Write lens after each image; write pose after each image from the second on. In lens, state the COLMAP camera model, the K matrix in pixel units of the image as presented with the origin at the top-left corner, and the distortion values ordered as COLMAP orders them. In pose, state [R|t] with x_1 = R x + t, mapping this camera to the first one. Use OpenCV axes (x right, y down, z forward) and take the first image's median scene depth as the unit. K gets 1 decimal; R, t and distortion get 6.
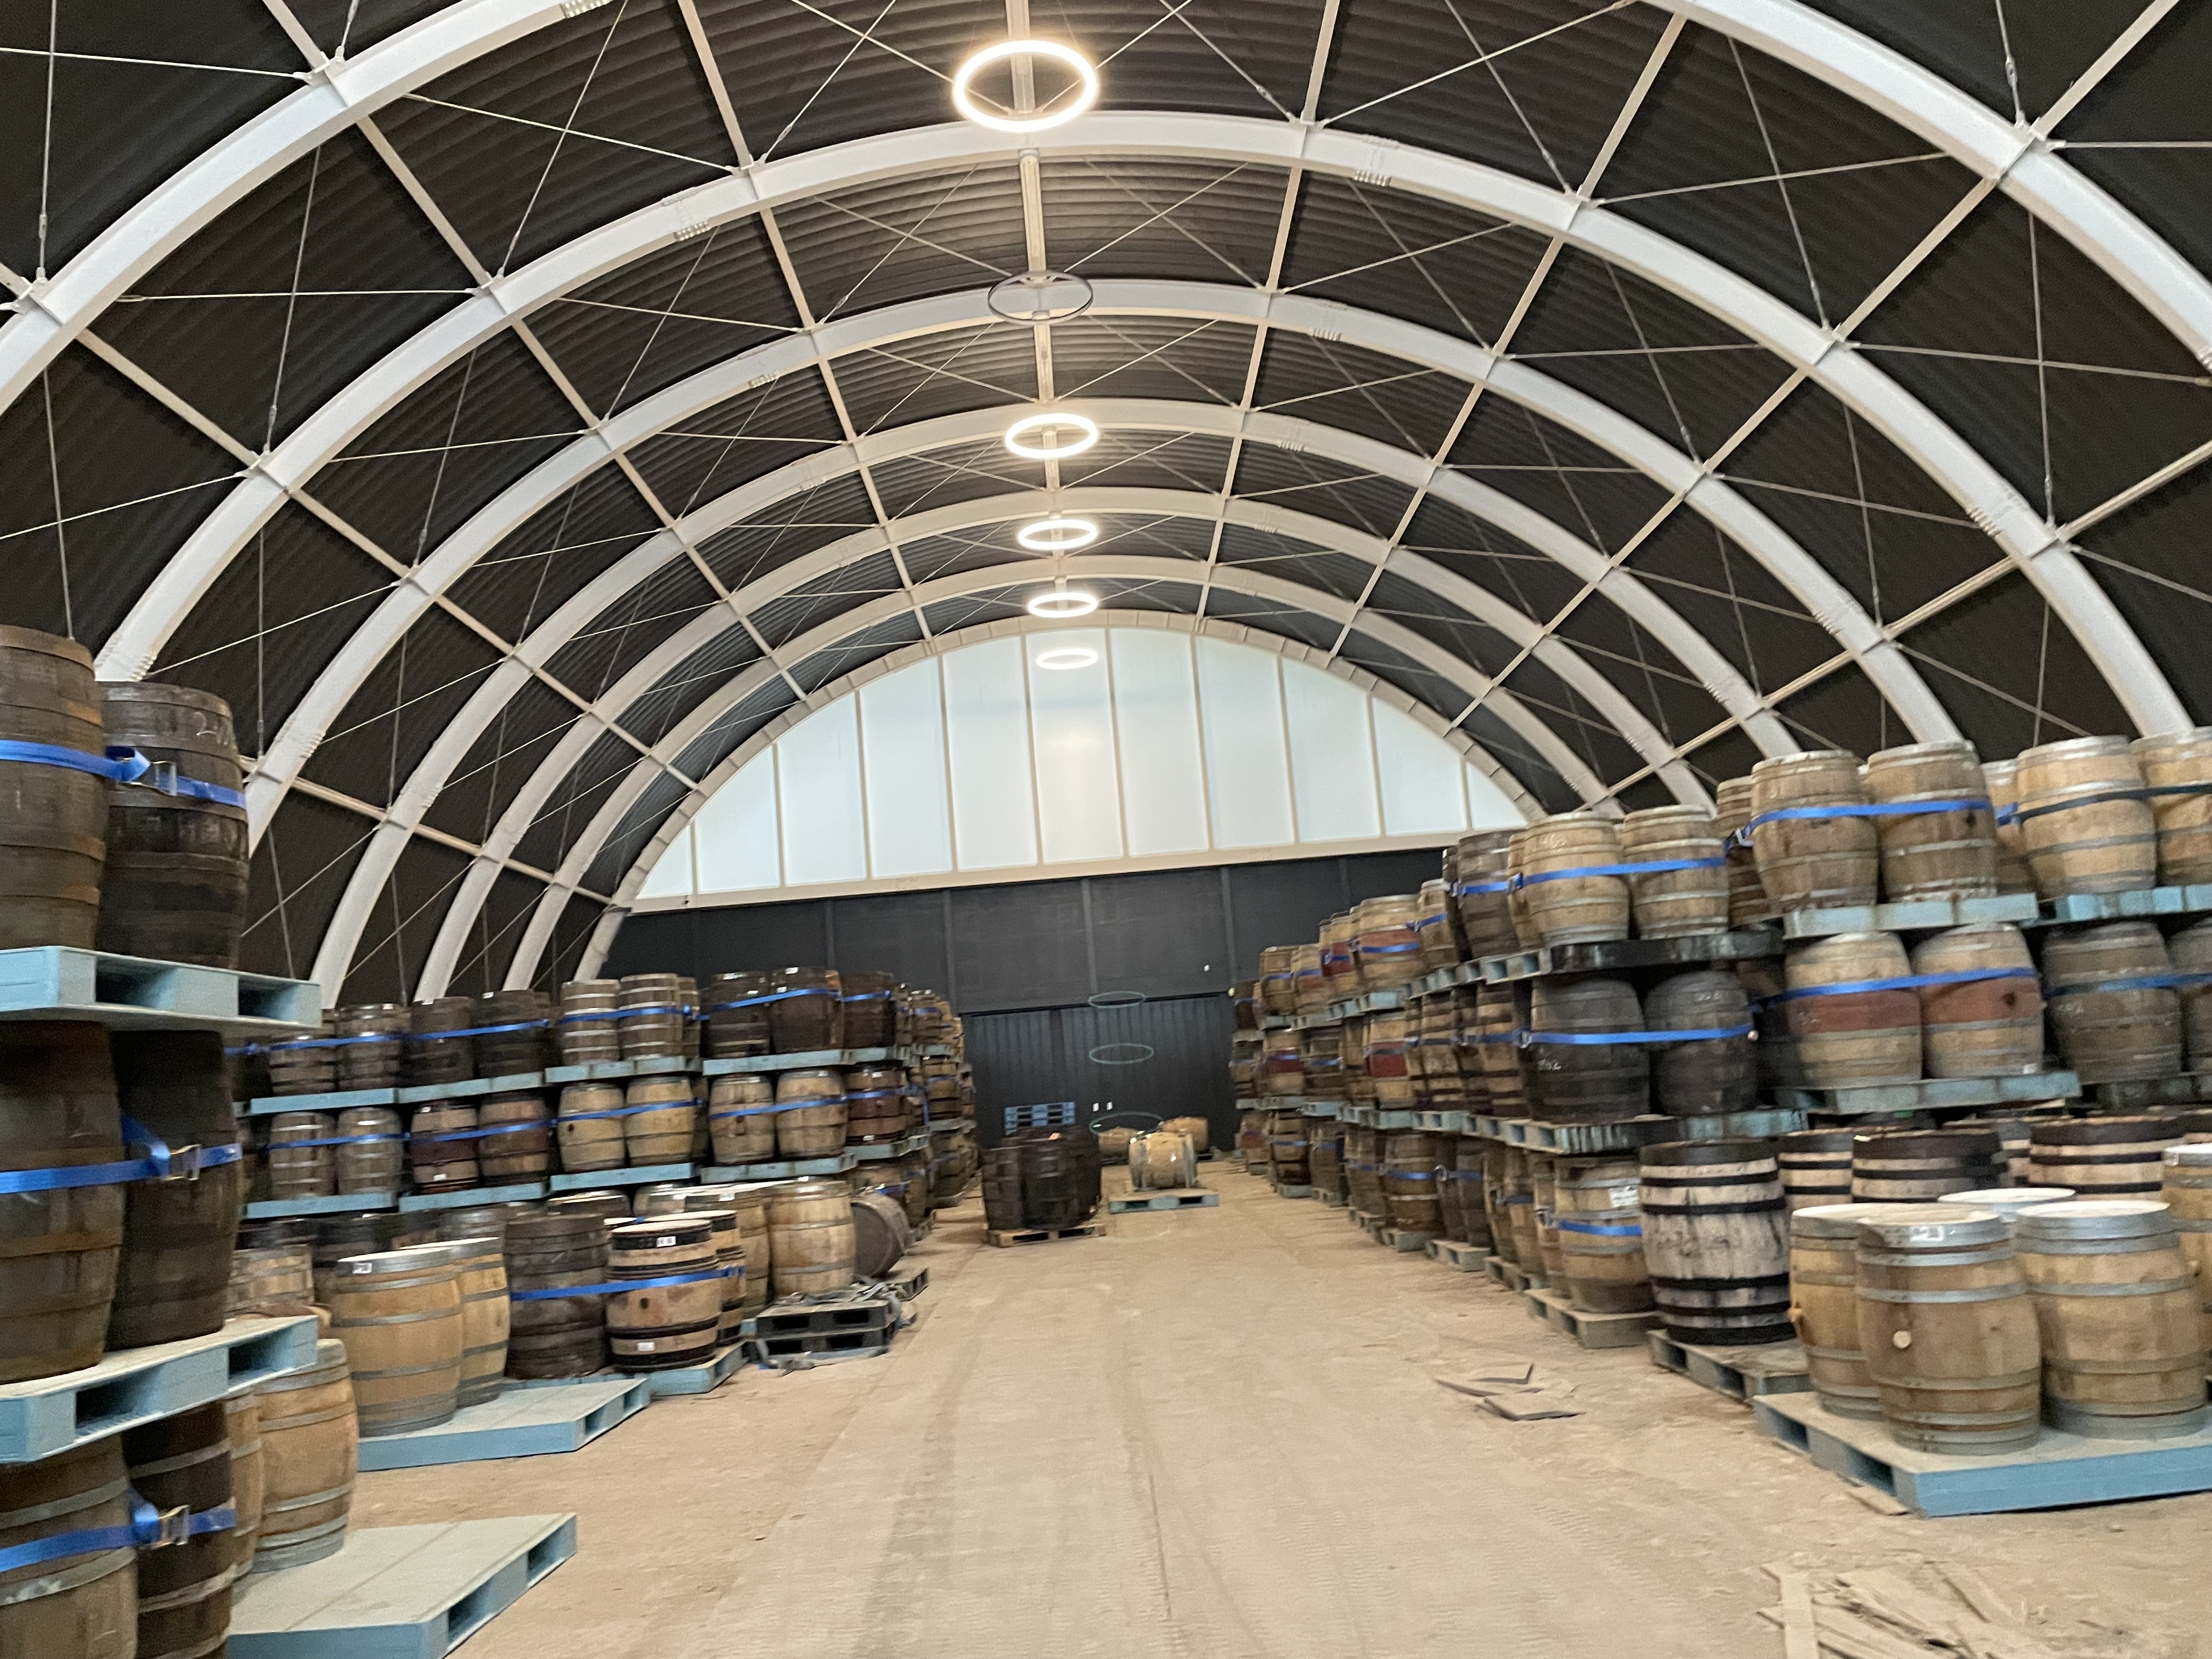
lens RADIAL K [[1658.0, 0, 1086.7], [0, 1658.0, 830.5], [0, 0, 1]] dist [0.095743, -0.118852]
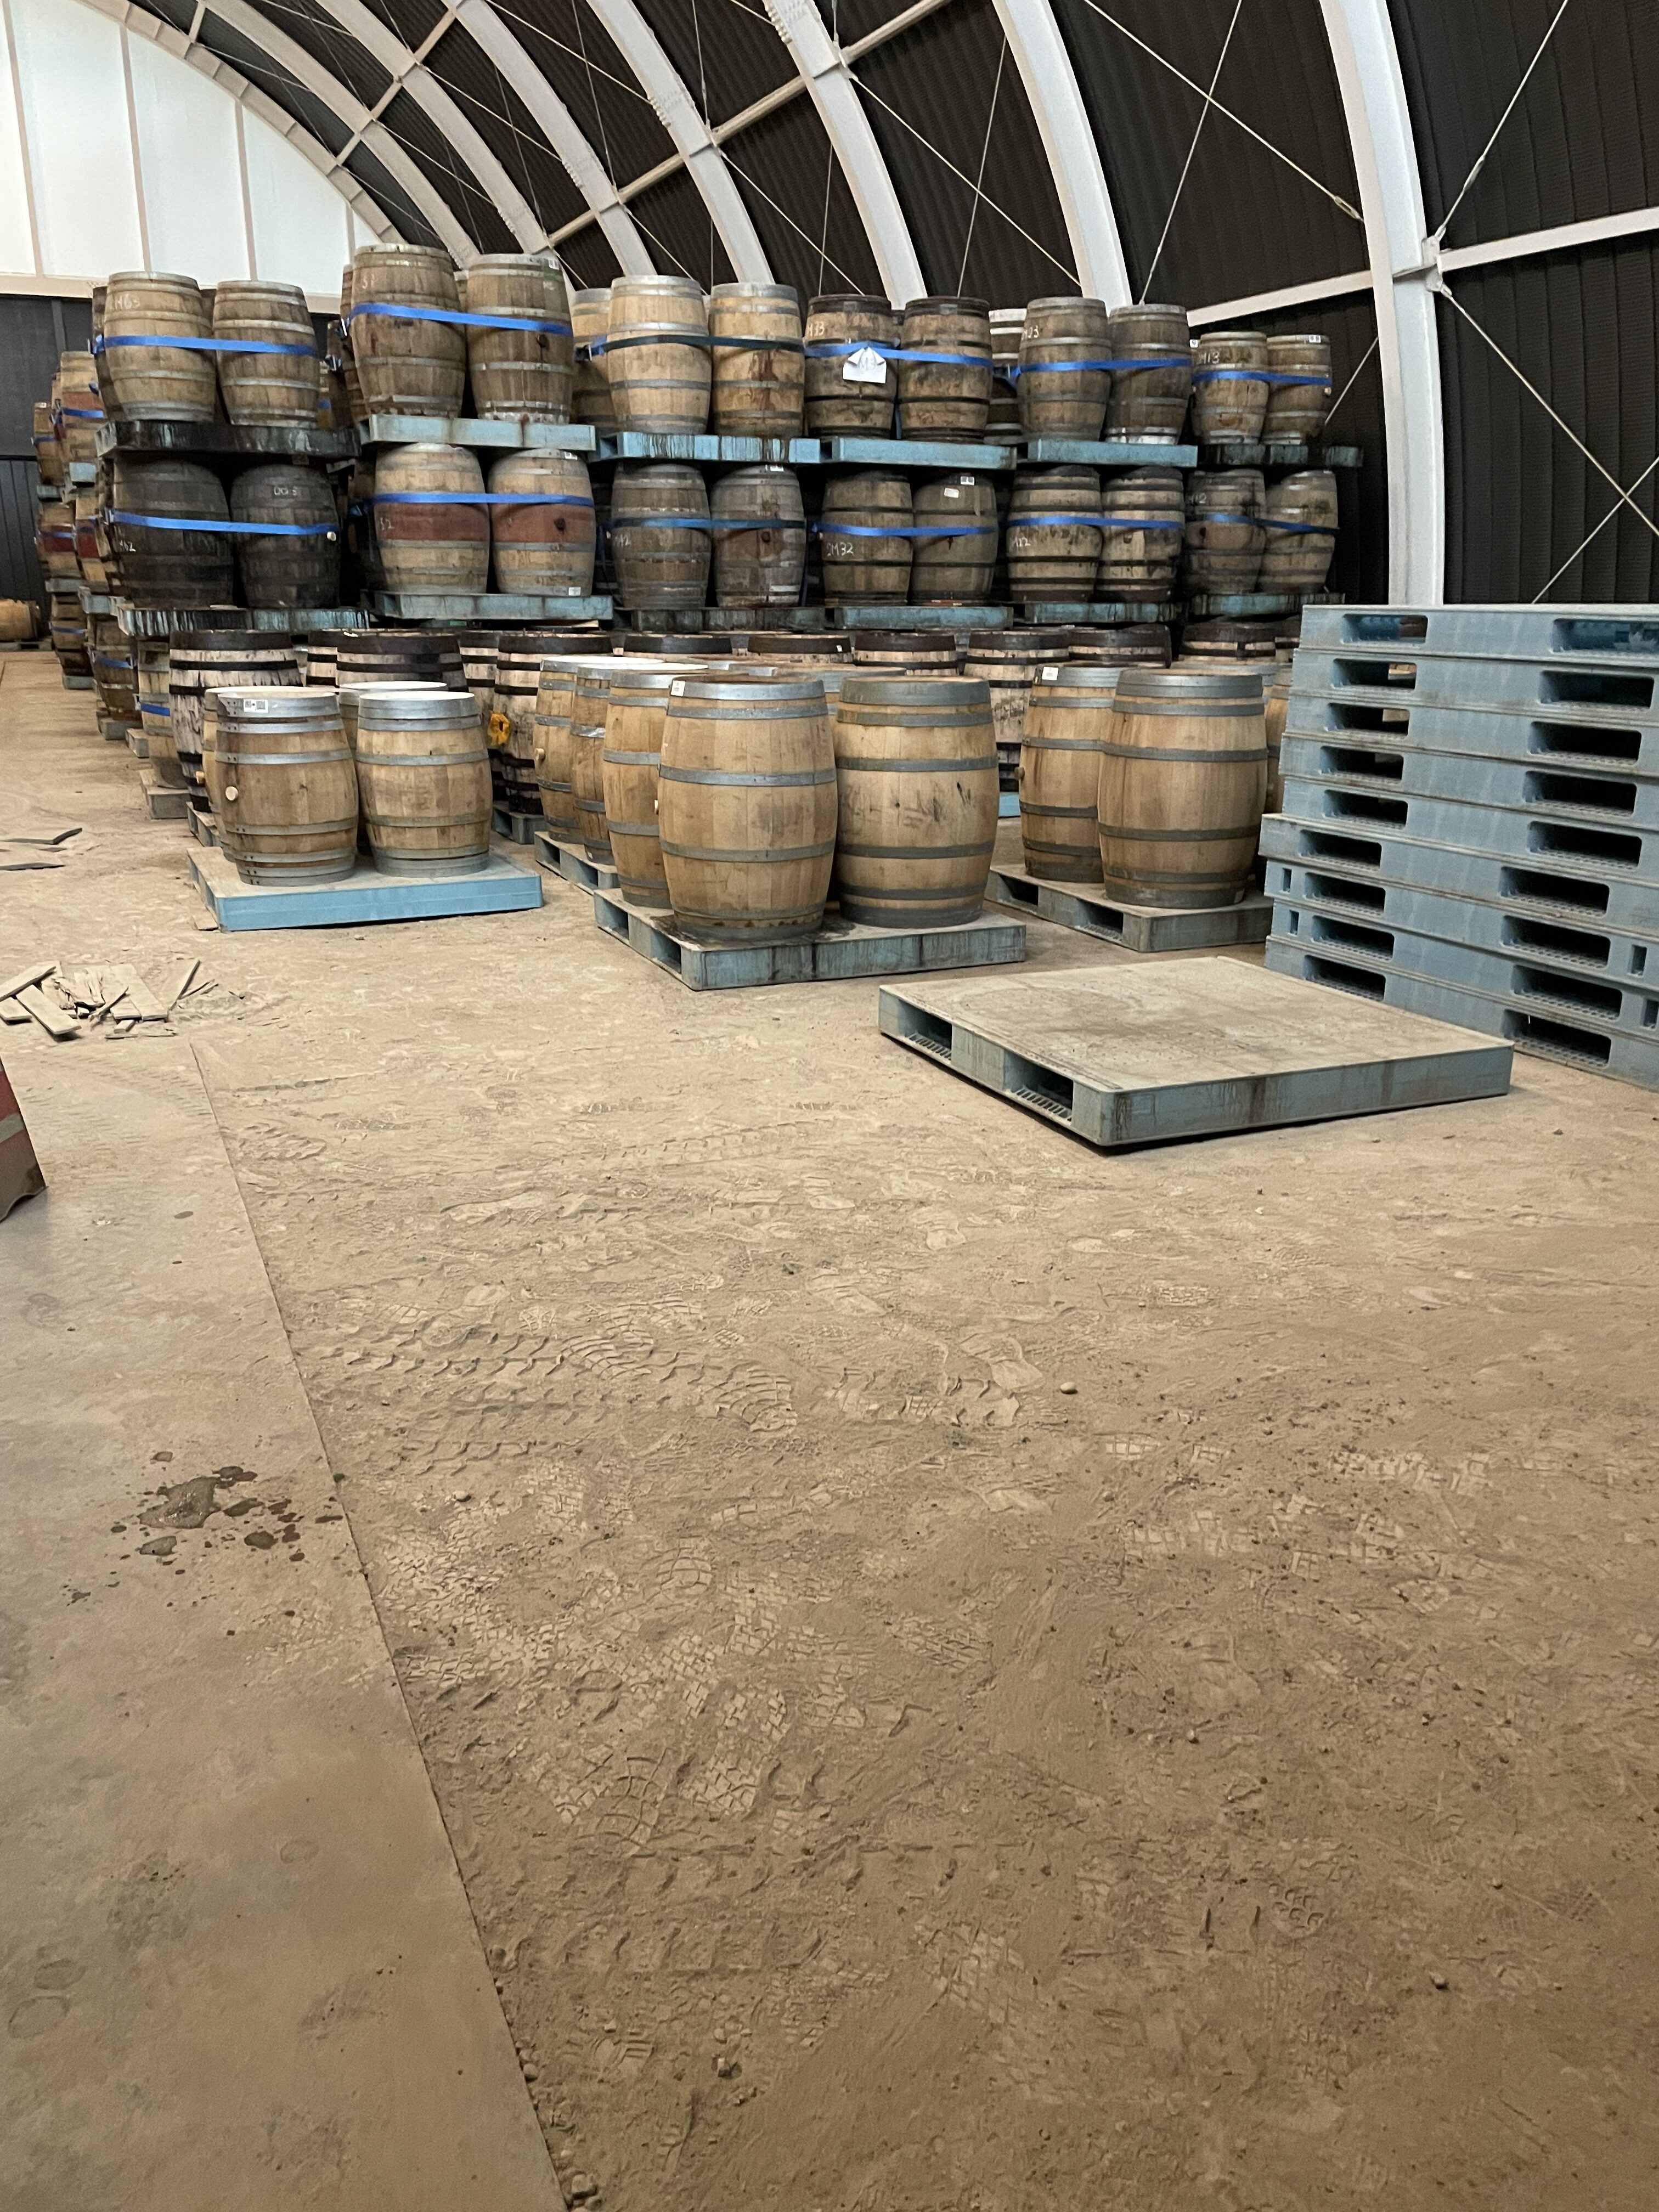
lens RADIAL K [[1658.0, 0, 859.9], [0, 1658.0, 1126.3], [0, 0, 1]] dist [0.095743, -0.118852]
pose [[0.899681, -0.052117, 0.433426, 0.213675], [-0.142963, 0.902924, 0.405327, -0.018944], [-0.412476, -0.426629, 0.804892, -0.144636]]
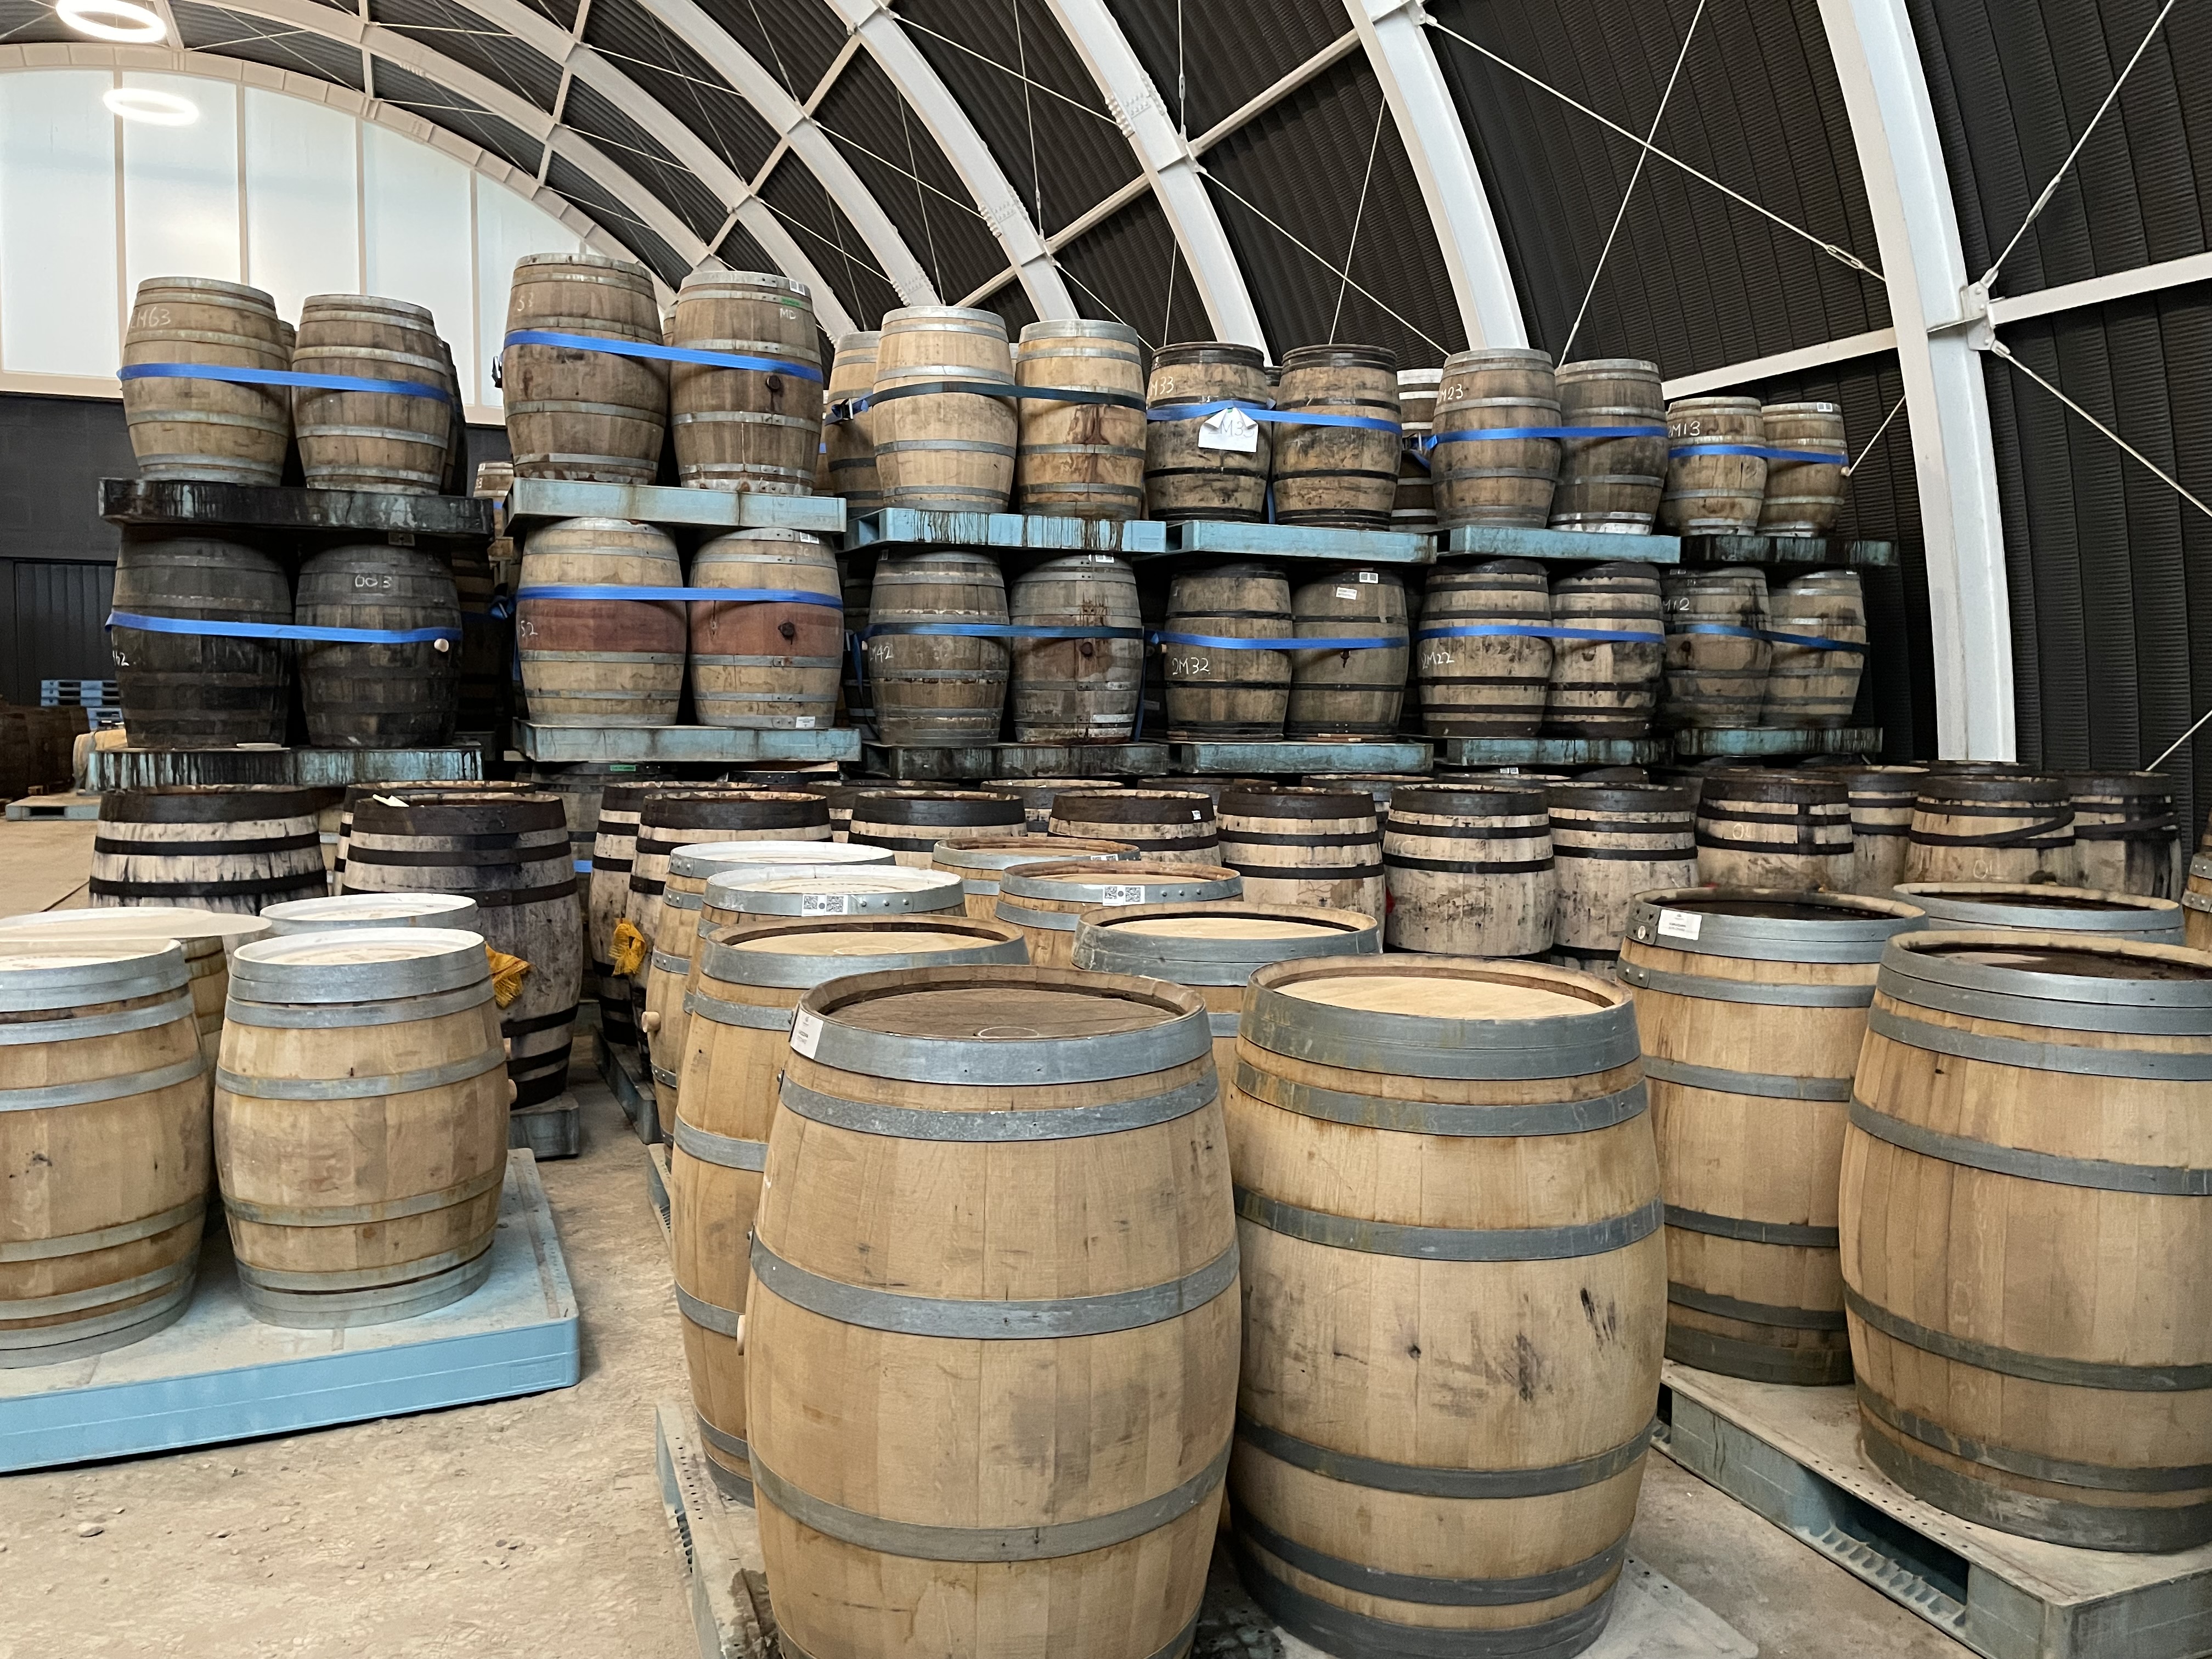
lens RADIAL K [[1658.0, 0, 1107.4], [0, 1658.0, 807.7], [0, 0, 1]] dist [0.095743, -0.118852]
pose [[0.917886, 0.064352, 0.391592, 0.374709], [-0.145493, 0.972625, 0.181196, 0.018963], [-0.369212, -0.223291, 0.902122, 0.235082]]
